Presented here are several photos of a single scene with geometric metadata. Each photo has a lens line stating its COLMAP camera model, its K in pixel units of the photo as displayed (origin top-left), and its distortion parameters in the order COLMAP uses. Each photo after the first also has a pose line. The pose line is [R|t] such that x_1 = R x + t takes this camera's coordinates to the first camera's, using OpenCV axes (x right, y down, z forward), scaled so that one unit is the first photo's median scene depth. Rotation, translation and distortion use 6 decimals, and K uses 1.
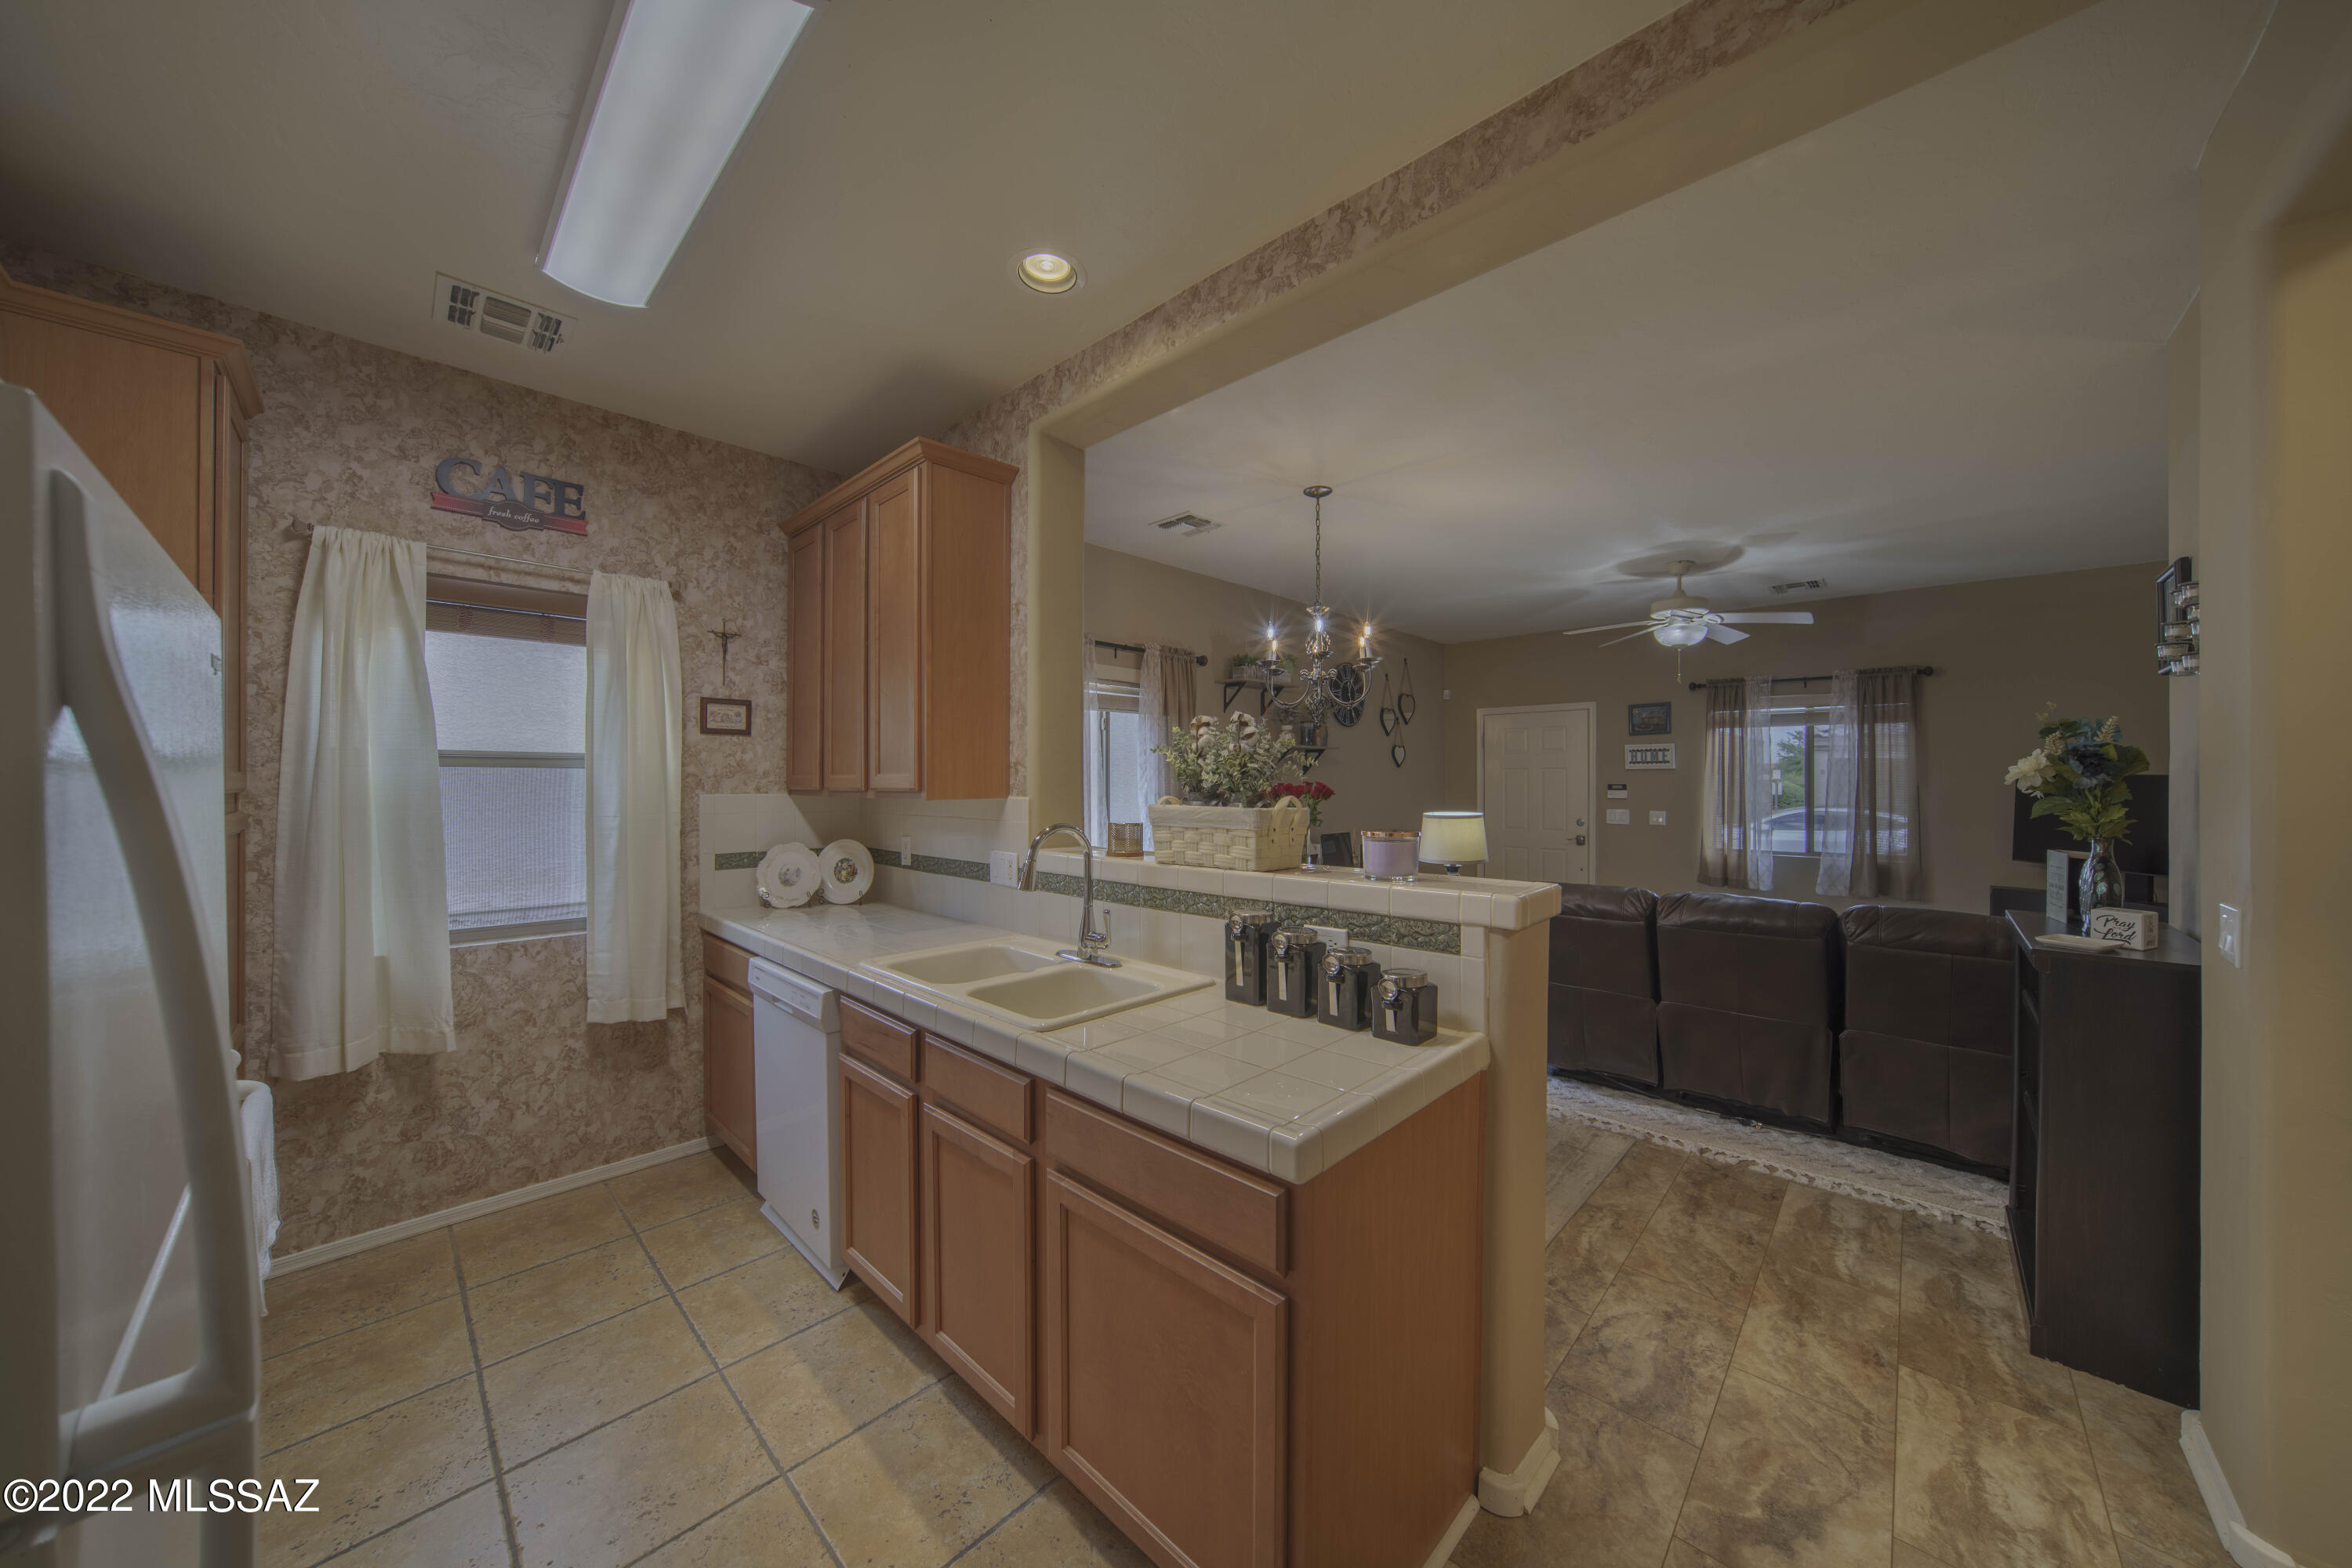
lens RADIAL K [[793.8, 0, 1173.2], [0, 793.8, 778.6], [0, 0, 1]] dist [-0.033483, 0.008978]
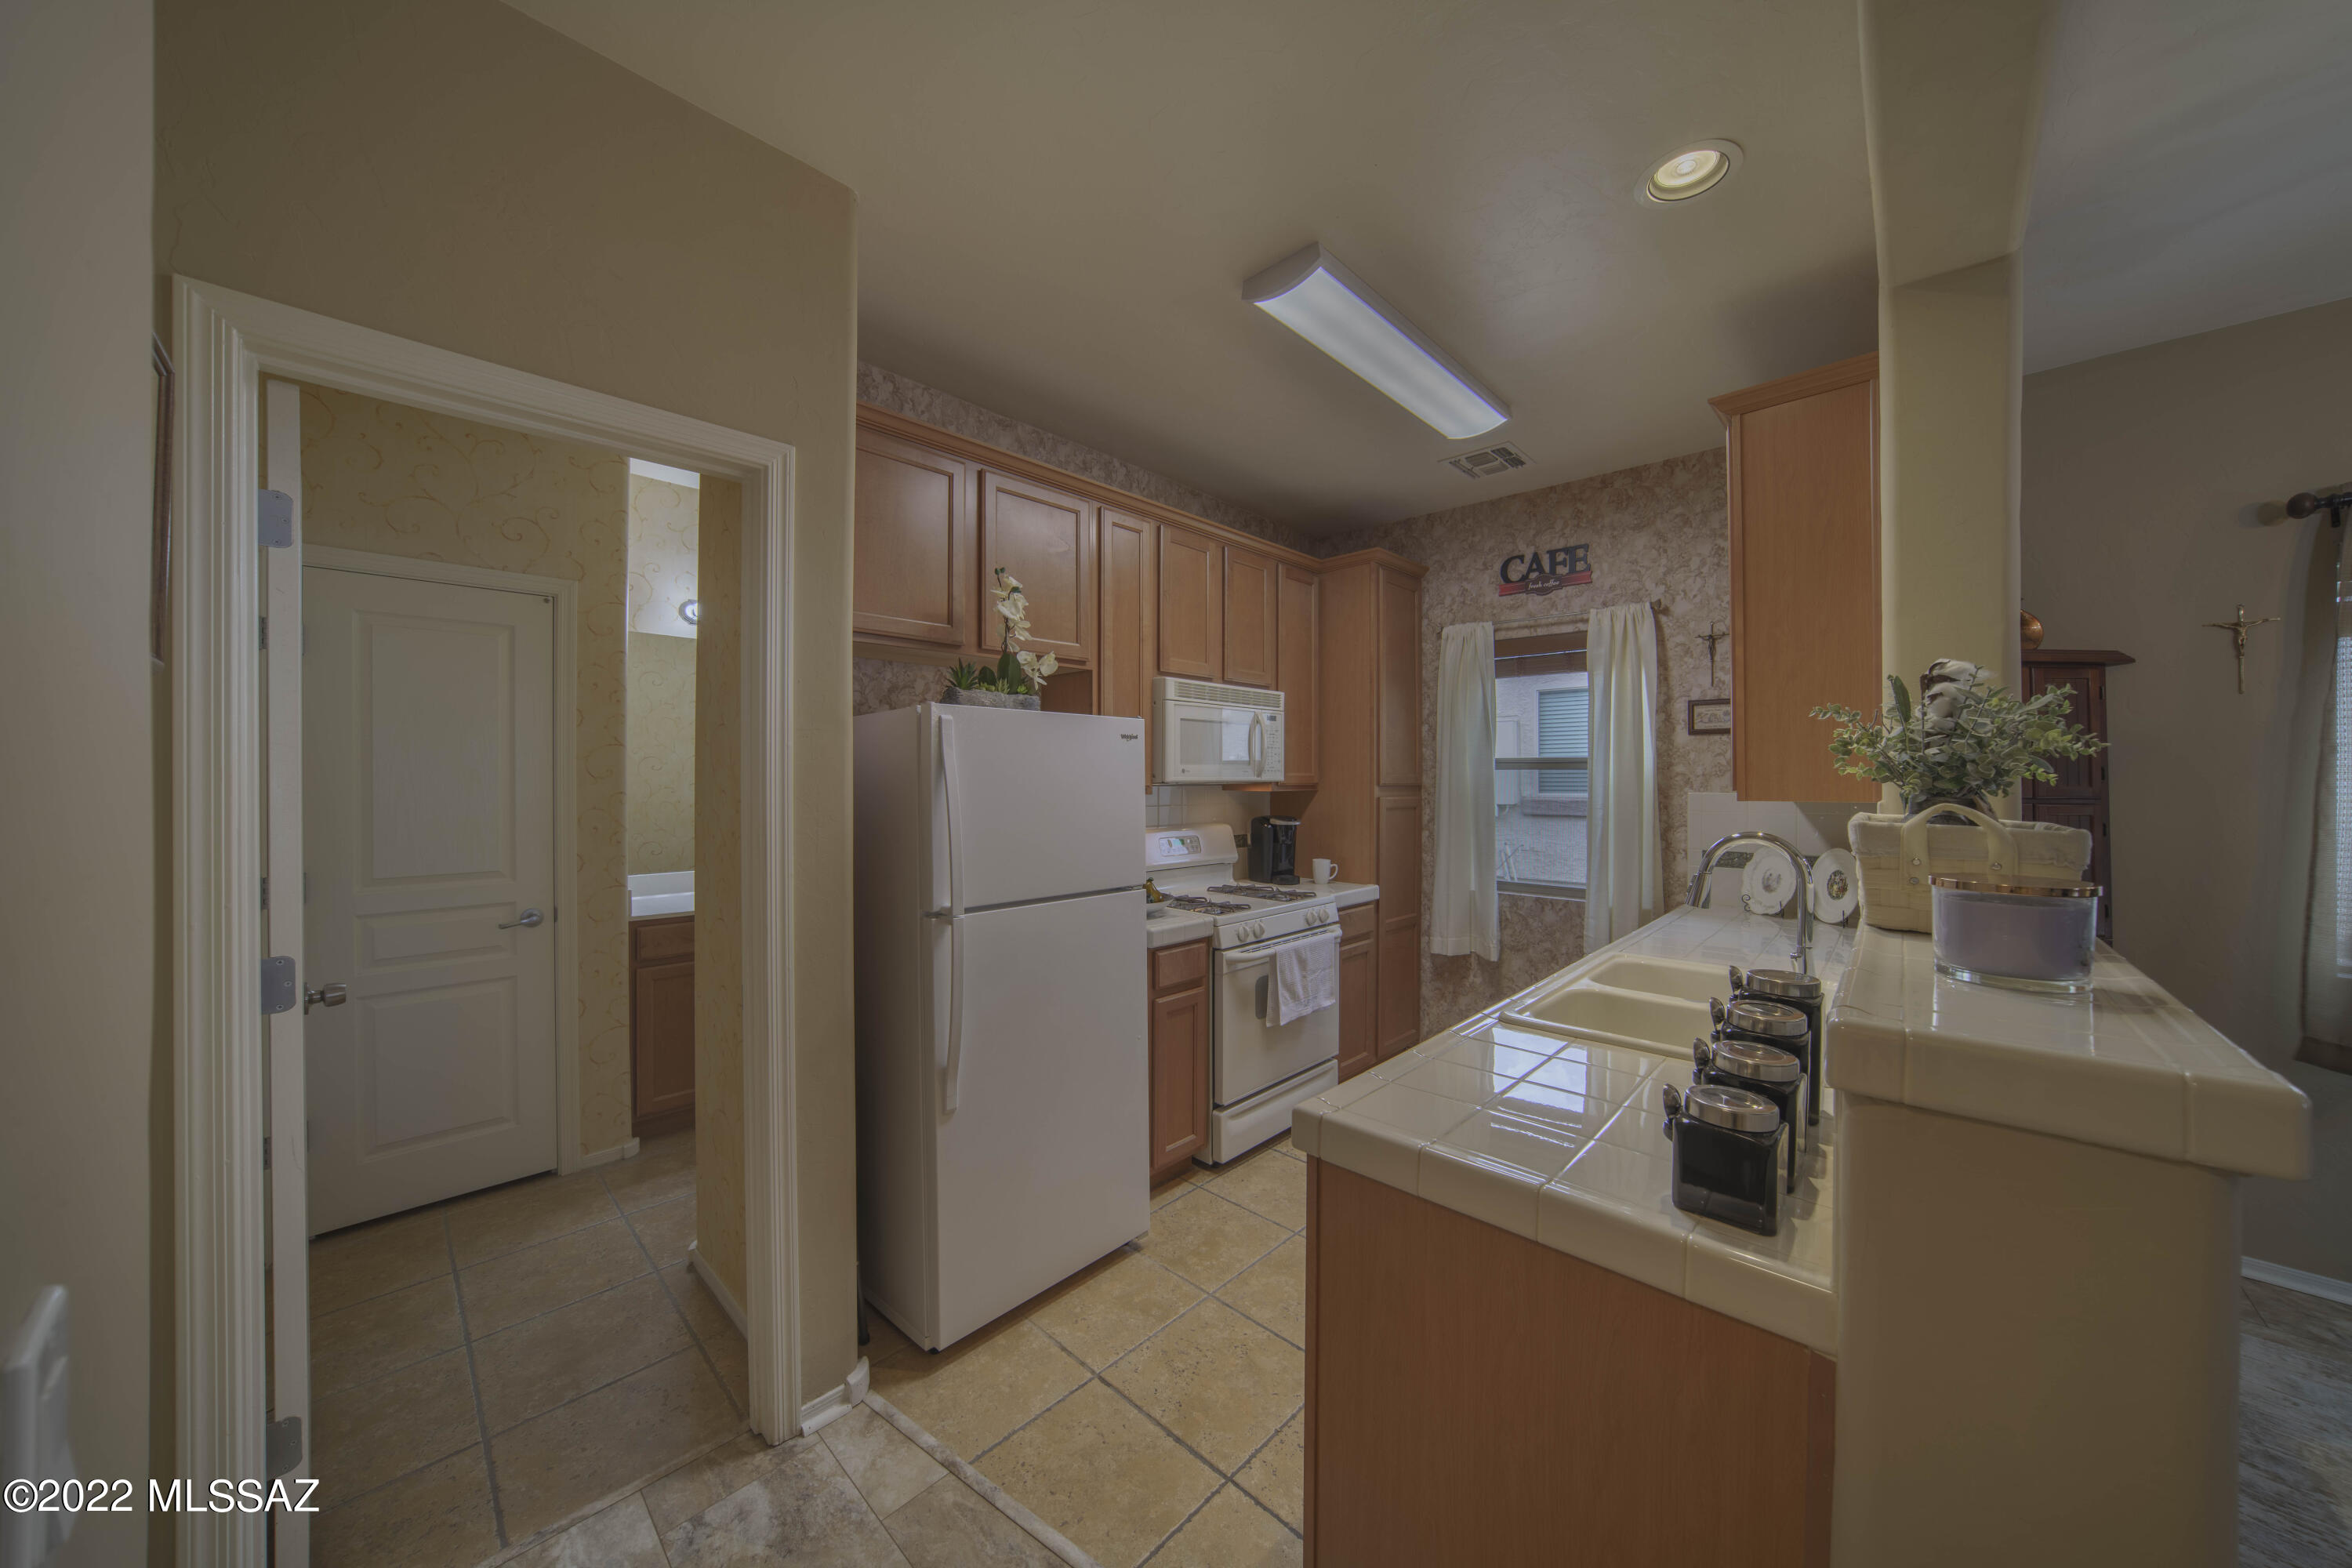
lens RADIAL K [[793.8, 0, 1173.2], [0, 793.8, 778.6], [0, 0, 1]] dist [-0.033483, 0.008978]
pose [[0.001379, -0.001201, -0.999998, 0.515813], [0.000659, 0.999999, -0.001200, 0.002650], [0.999999, -0.000657, 0.001380, 0.341412]]
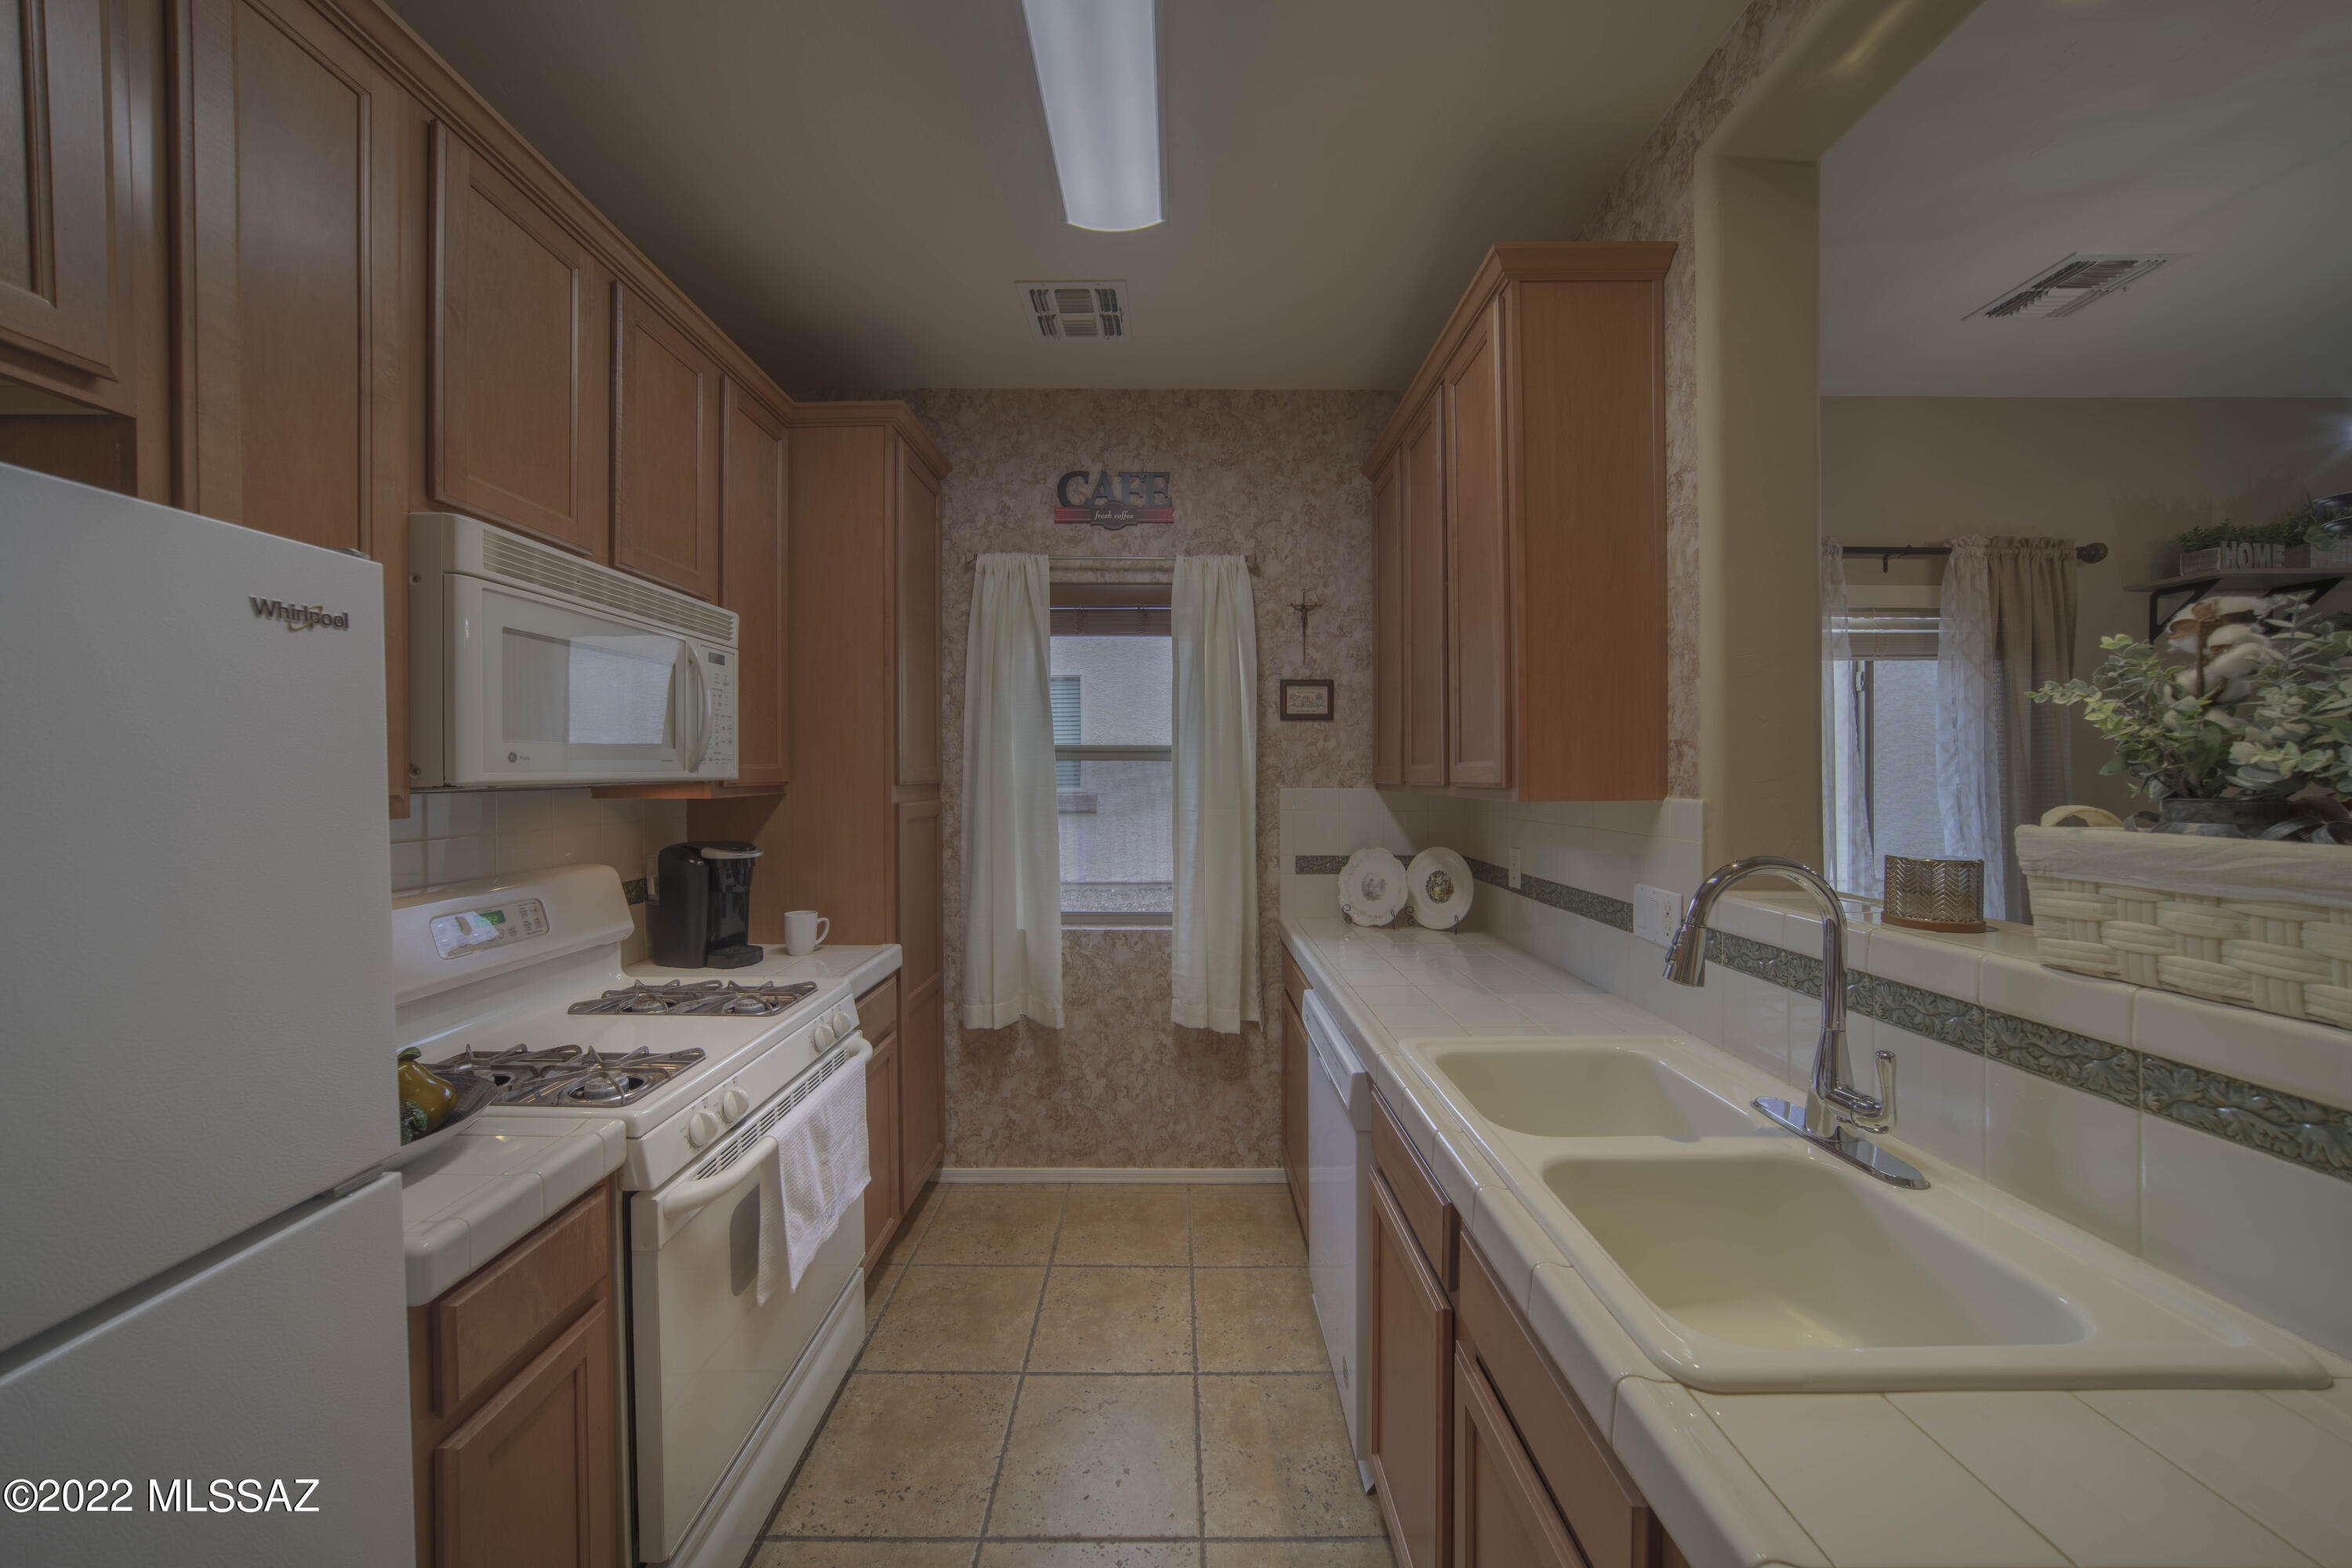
lens RADIAL K [[793.8, 0, 1173.2], [0, 793.8, 778.6], [0, 0, 1]] dist [-0.033483, 0.008978]
pose [[0.692871, 0.002120, -0.721059, -0.037786], [0.005140, 0.999956, 0.007879, 0.001551], [0.721044, -0.009166, 0.692829, 0.320172]]
